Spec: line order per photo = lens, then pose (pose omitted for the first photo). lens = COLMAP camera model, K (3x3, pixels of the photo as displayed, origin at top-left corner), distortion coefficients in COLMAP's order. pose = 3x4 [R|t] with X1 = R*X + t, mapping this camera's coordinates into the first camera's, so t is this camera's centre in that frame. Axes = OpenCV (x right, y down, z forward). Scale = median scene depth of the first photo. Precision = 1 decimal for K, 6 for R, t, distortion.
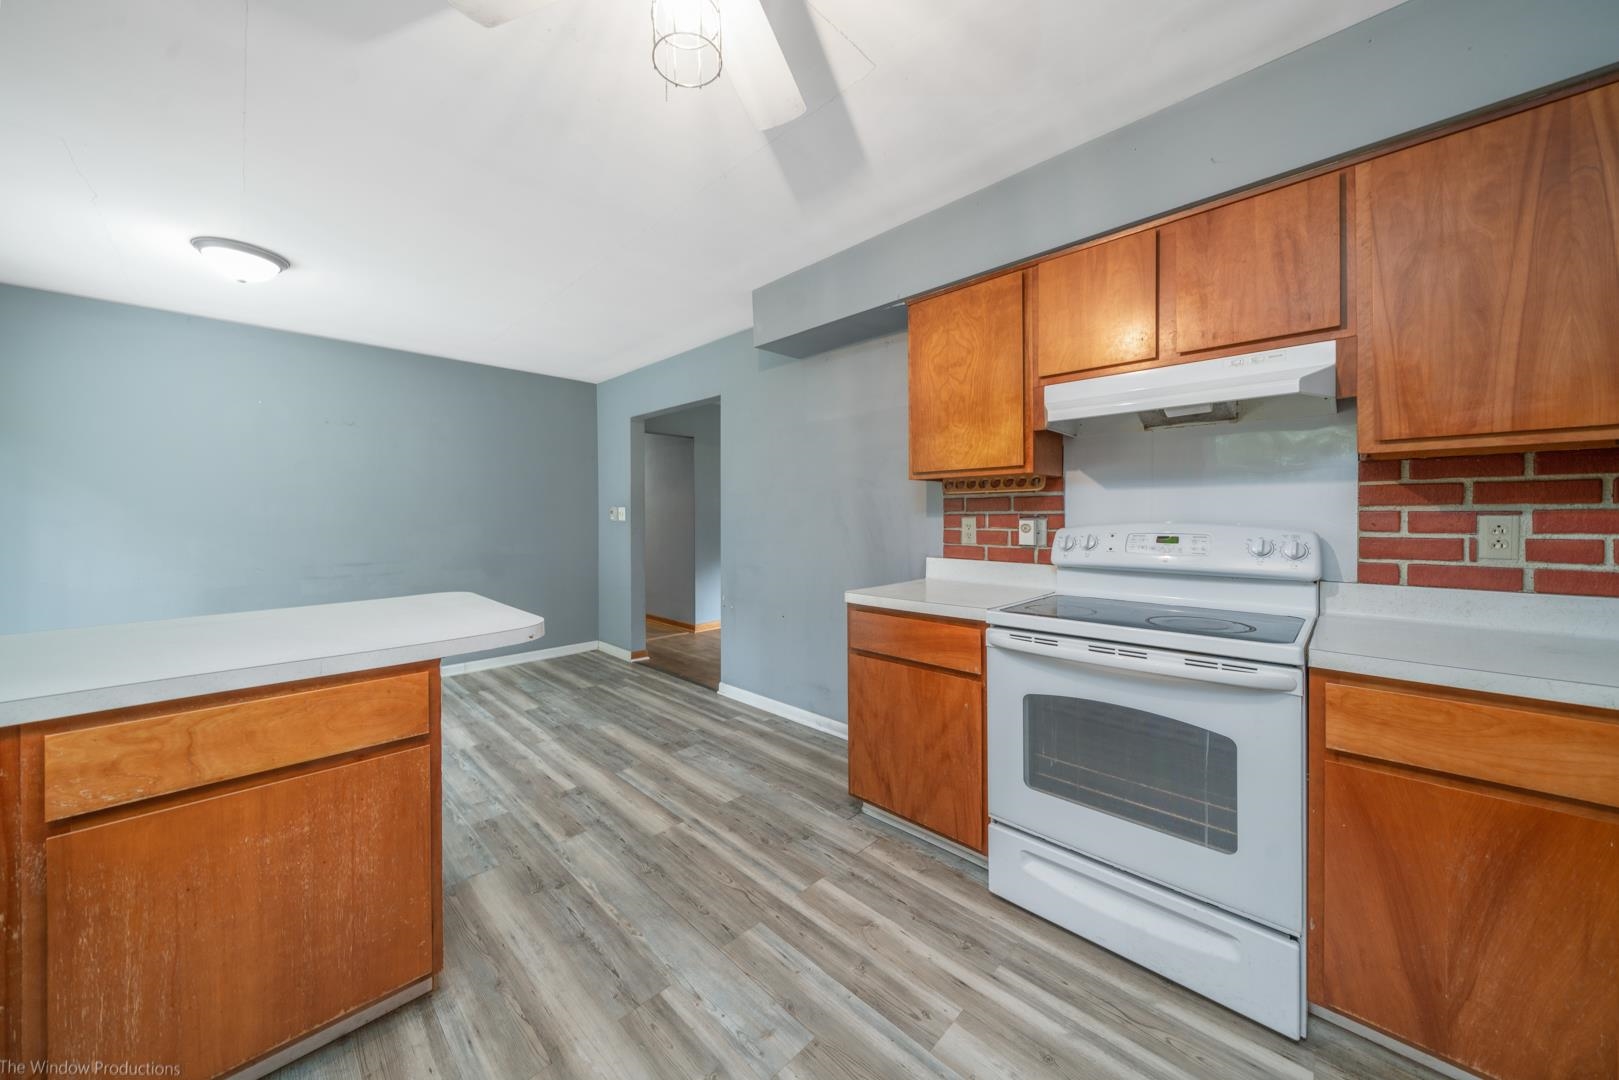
lens RADIAL K [[563.1, 0, 799.2], [0, 563.1, 524.3], [0, 0, 1]] dist [-0.008840, -0.000155]
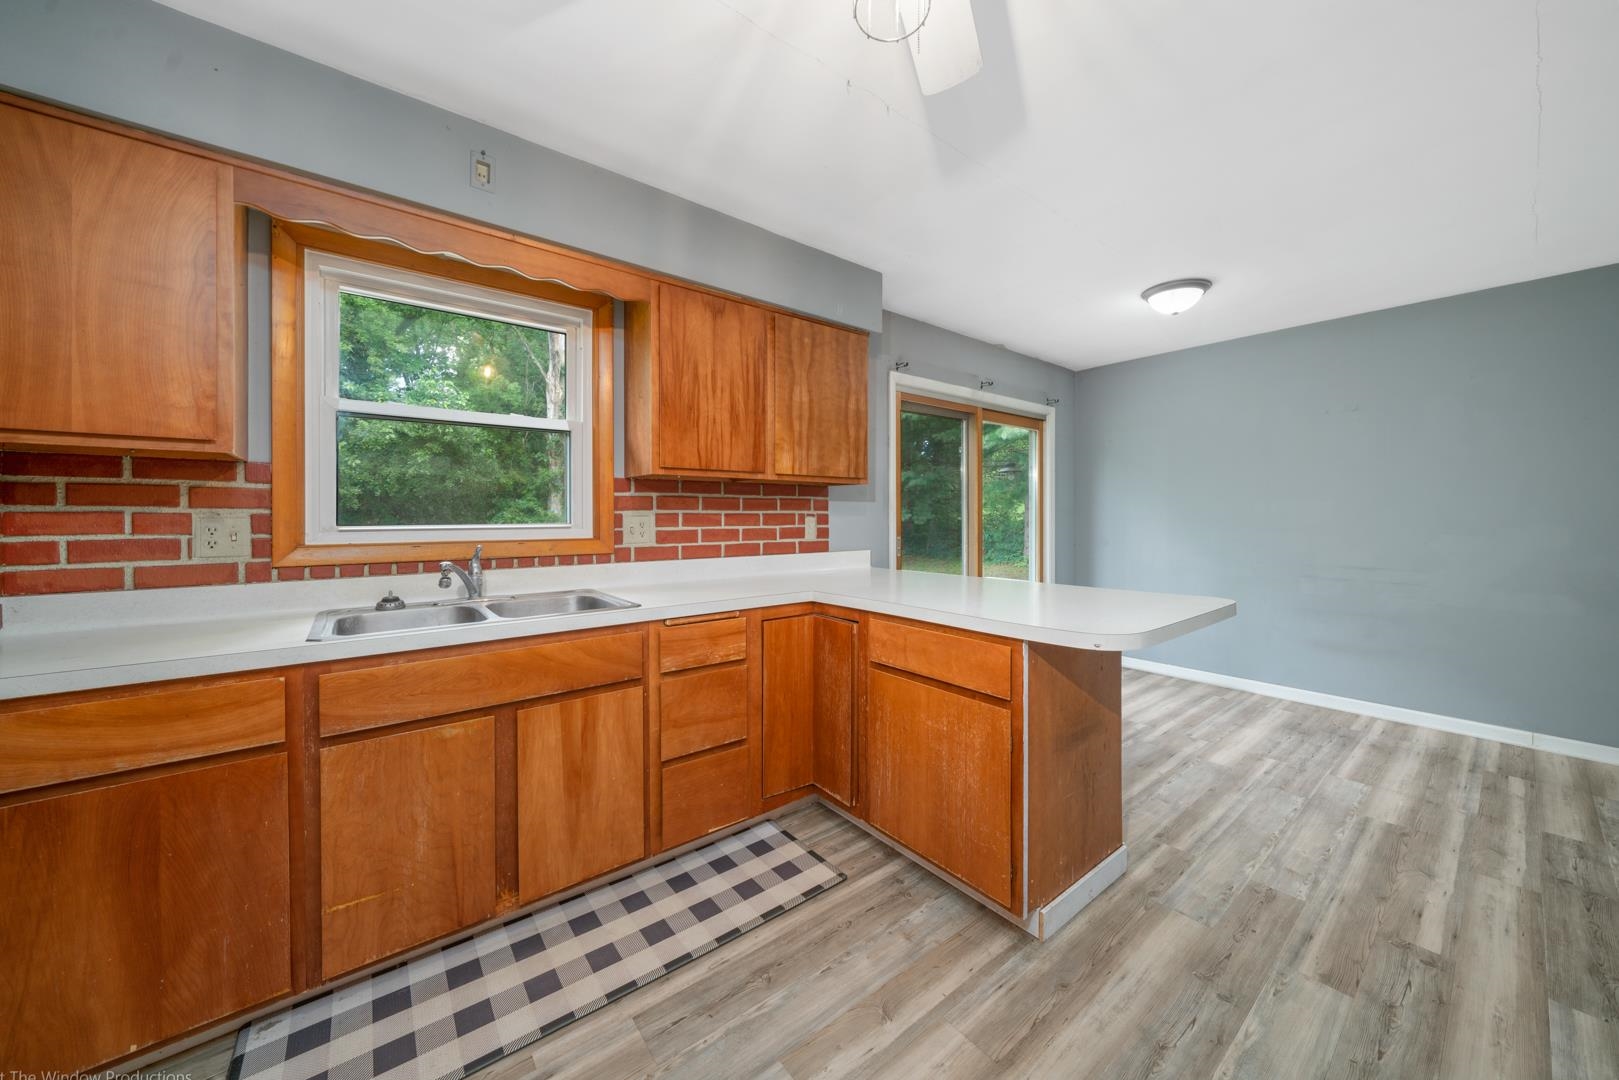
lens RADIAL K [[563.1, 0, 812.0], [0, 563.1, 520.7], [0, 0, 1]] dist [-0.008840, -0.000155]
pose [[-0.126246, 0.013757, -0.991904, 0.338131], [-0.013977, 0.999780, 0.015646, -0.008798], [0.991900, 0.015839, -0.126026, 0.459132]]
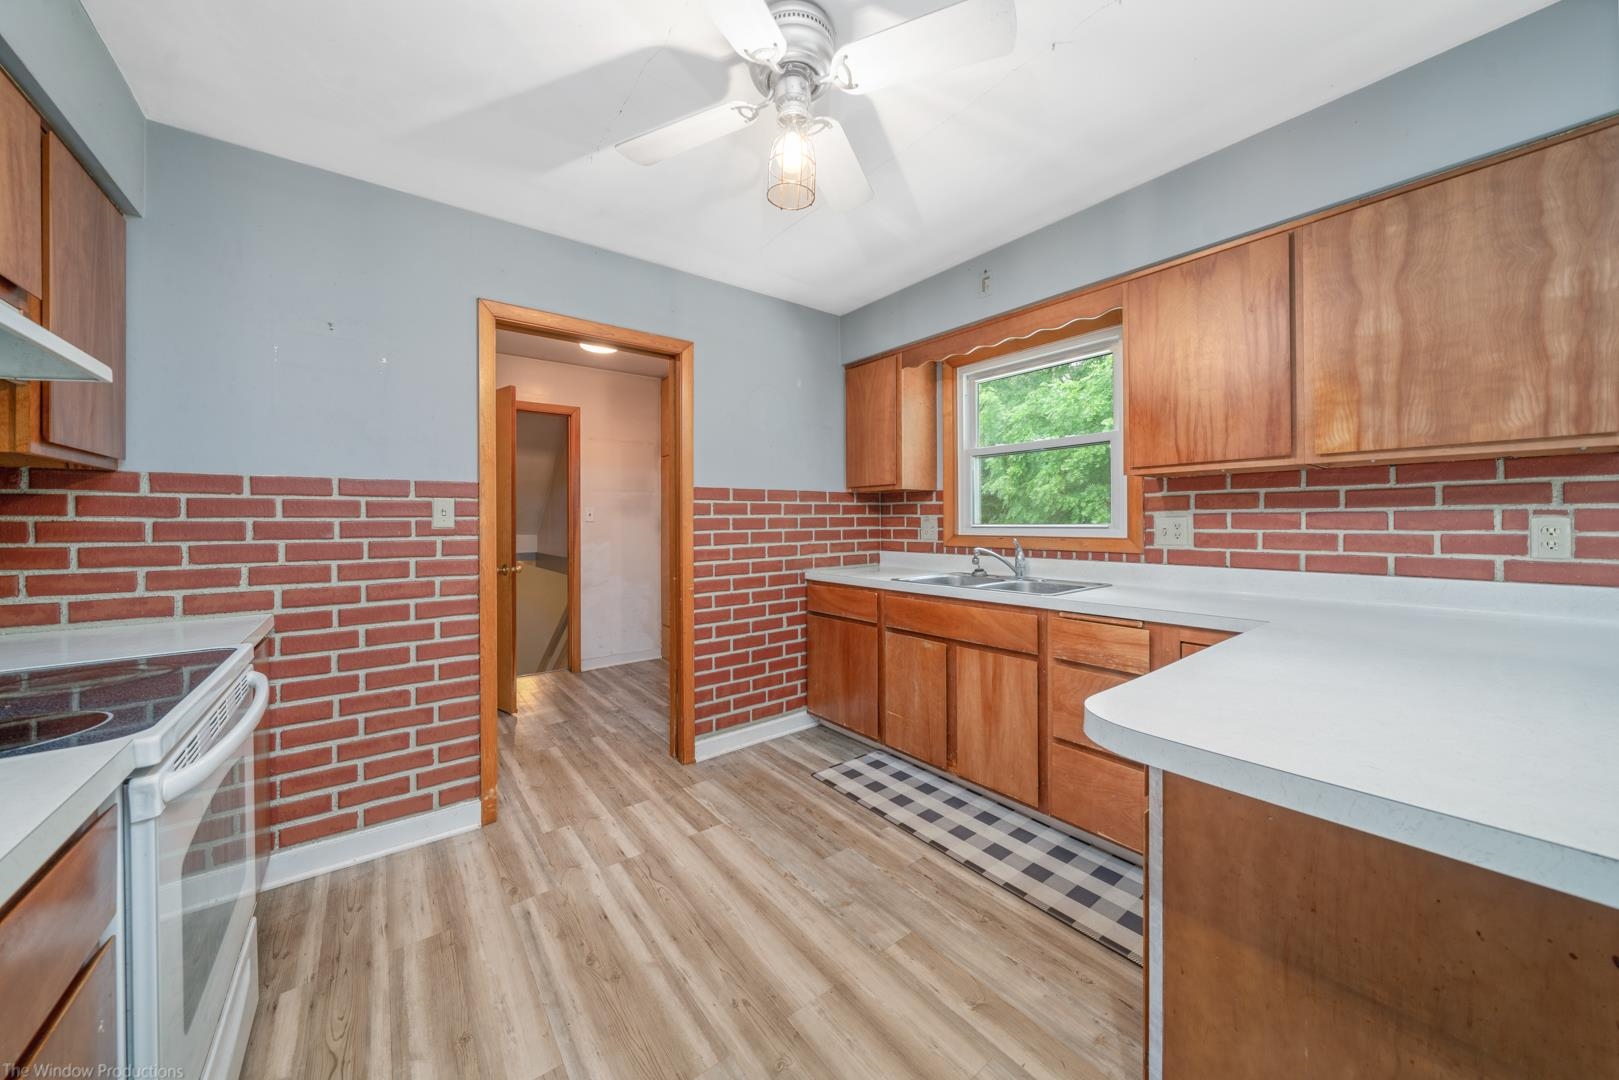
lens RADIAL K [[563.1, 0, 815.3], [0, 563.1, 524.0], [0, 0, 1]] dist [-0.008840, -0.000155]
pose [[-0.992699, 0.012825, 0.119932, -0.195242], [0.015550, 0.999641, 0.021812, -0.015985], [-0.119609, 0.023518, -0.992542, 1.129821]]
